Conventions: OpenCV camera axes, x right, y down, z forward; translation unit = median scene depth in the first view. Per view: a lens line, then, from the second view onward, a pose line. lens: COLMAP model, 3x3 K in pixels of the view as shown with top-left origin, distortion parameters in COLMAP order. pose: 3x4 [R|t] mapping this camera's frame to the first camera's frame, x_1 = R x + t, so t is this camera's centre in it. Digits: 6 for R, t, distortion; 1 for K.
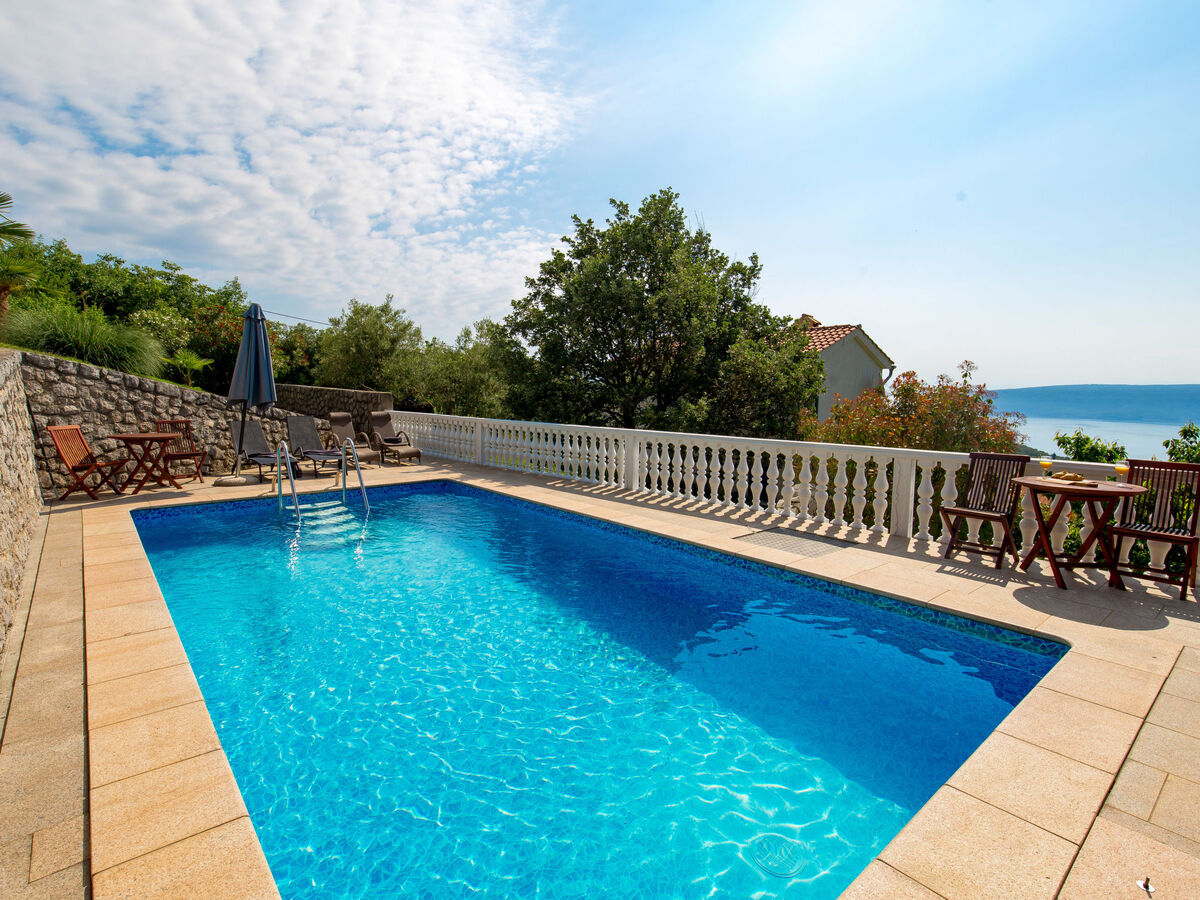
lens RADIAL K [[604.4, 0, 587.9], [0, 604.4, 445.6], [0, 0, 1]] dist [0.009785, -0.003502]
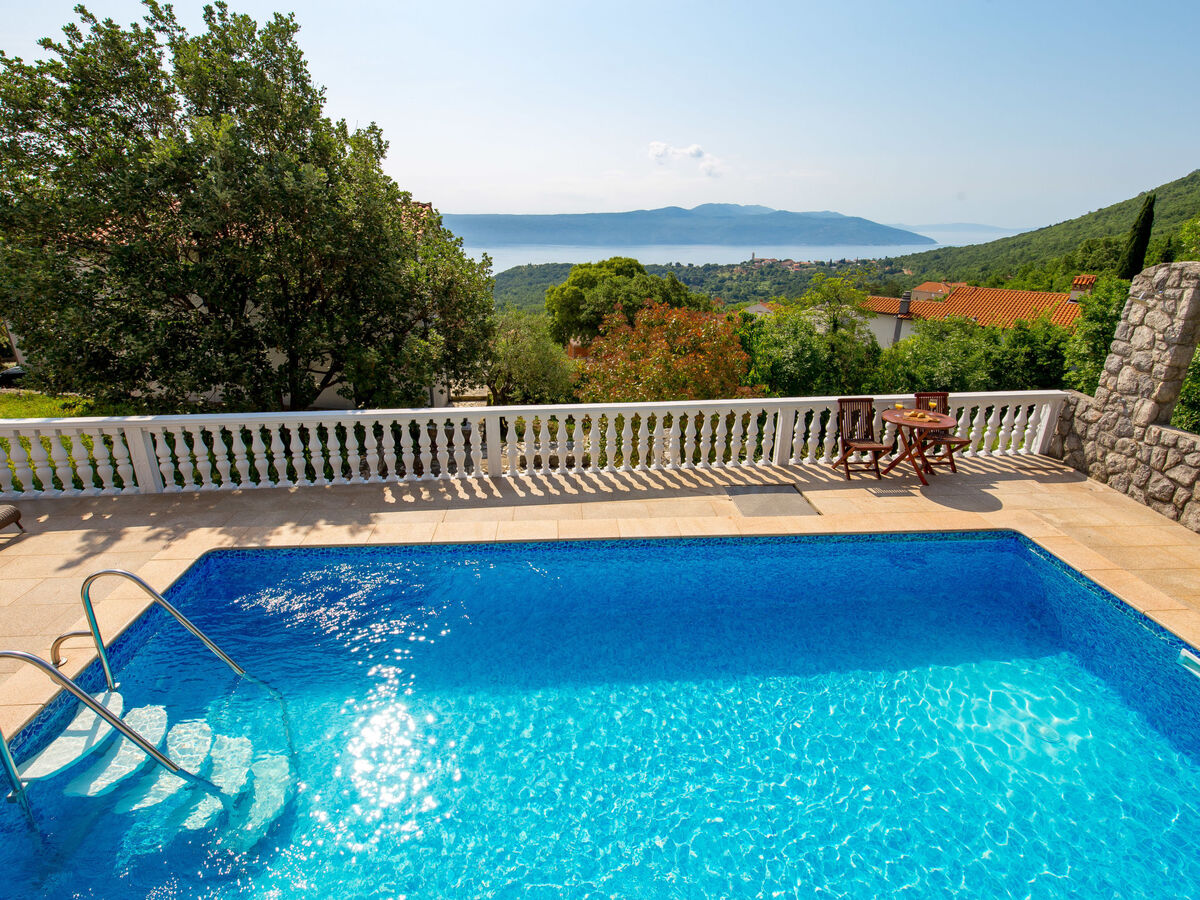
lens RADIAL K [[604.4, 0, 599.8], [0, 604.4, 448.8], [0, 0, 1]] dist [0.009785, -0.003502]
pose [[0.577150, -0.286244, 0.764828, -0.497509], [0.070103, 0.950466, 0.302820, -0.217384], [-0.813624, -0.121156, 0.568628, 0.405600]]
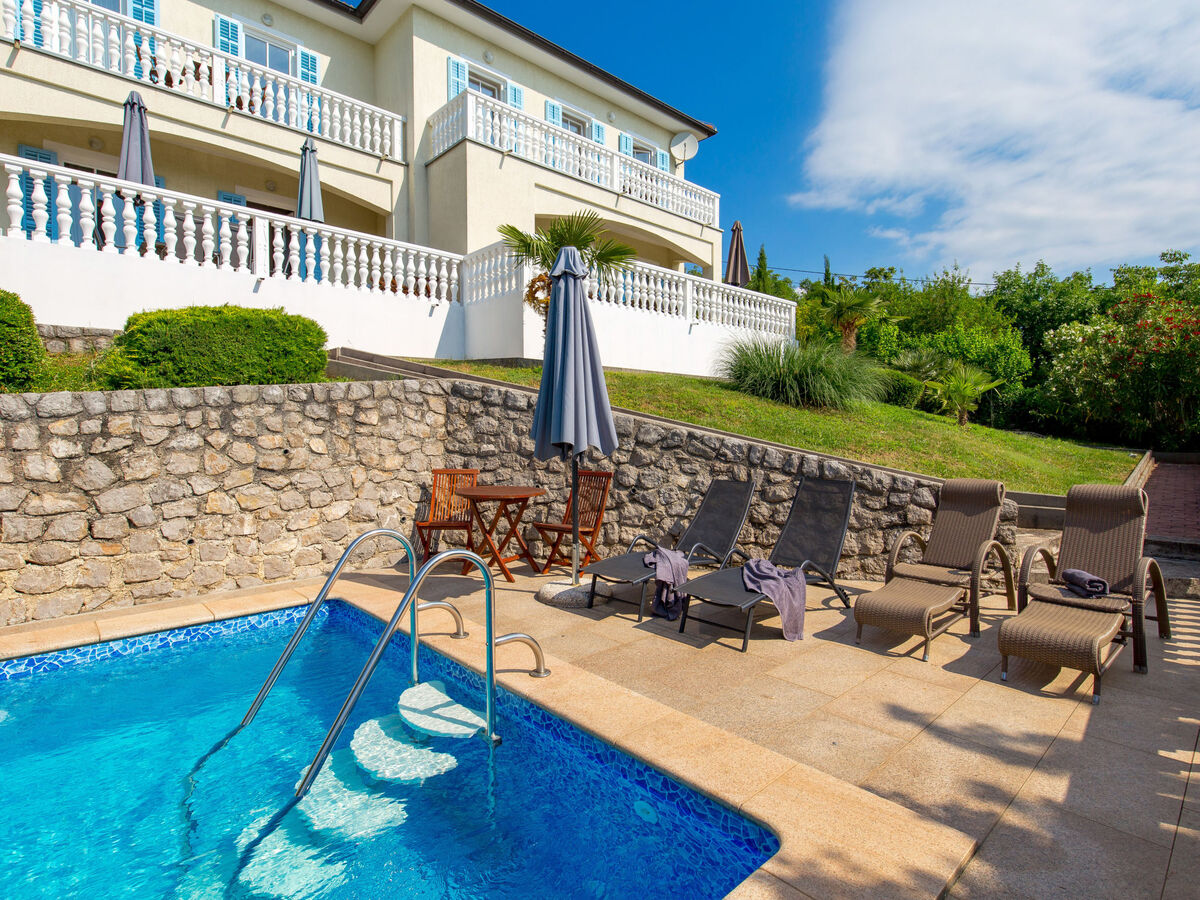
lens RADIAL K [[604.4, 0, 607.8], [0, 604.4, 442.7], [0, 0, 1]] dist [0.009785, -0.003502]
pose [[0.057742, 0.015208, -0.998216, -0.046439], [-0.093571, 0.995565, 0.009755, -0.083492], [0.993937, 0.092841, 0.058909, 1.026398]]
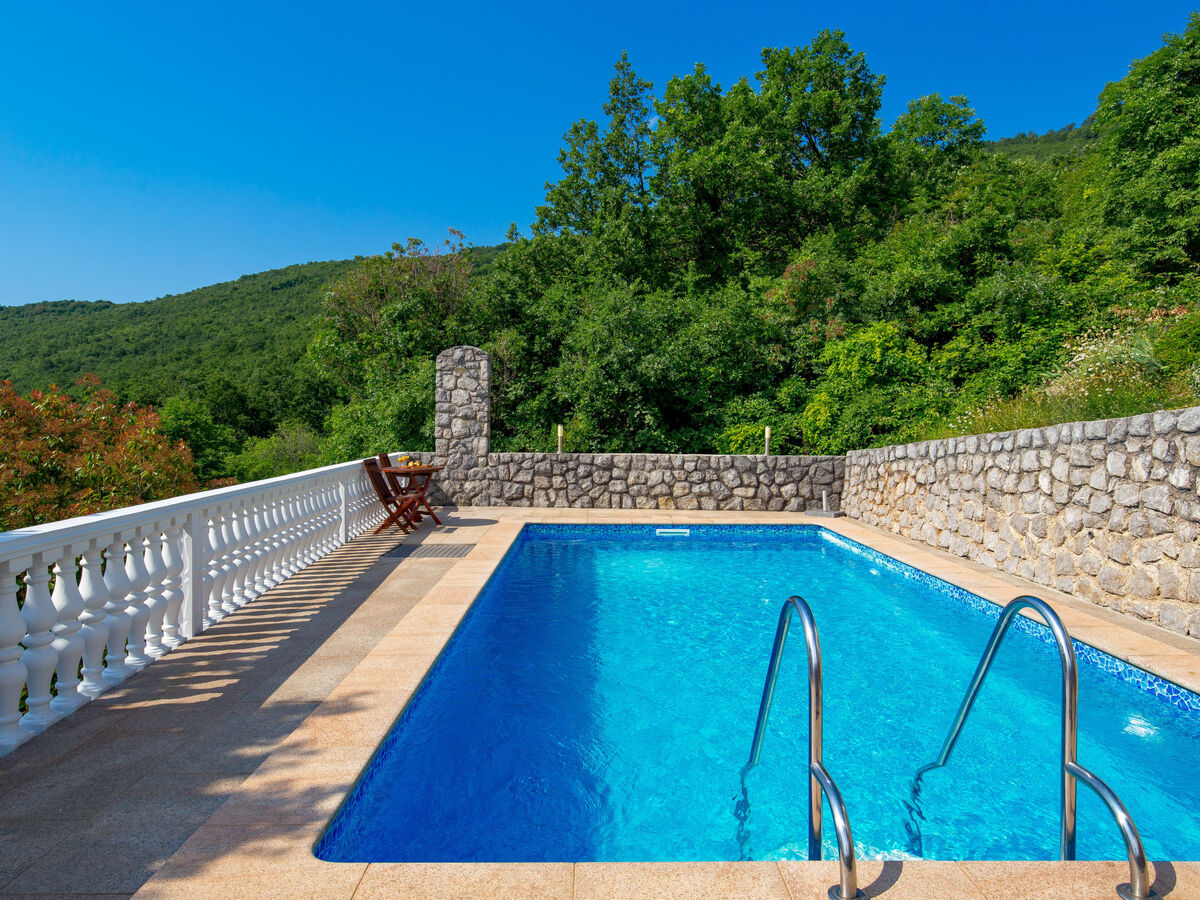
lens RADIAL K [[760.1, 0, 599.9], [0, 760.1, 450.3], [0, 0, 1]] dist [0.011883, -0.004594]
pose [[-0.780485, -0.033486, 0.624277, -0.510821], [0.047414, 0.992518, 0.112516, -0.110579], [-0.623374, 0.117417, -0.773058, 1.246382]]
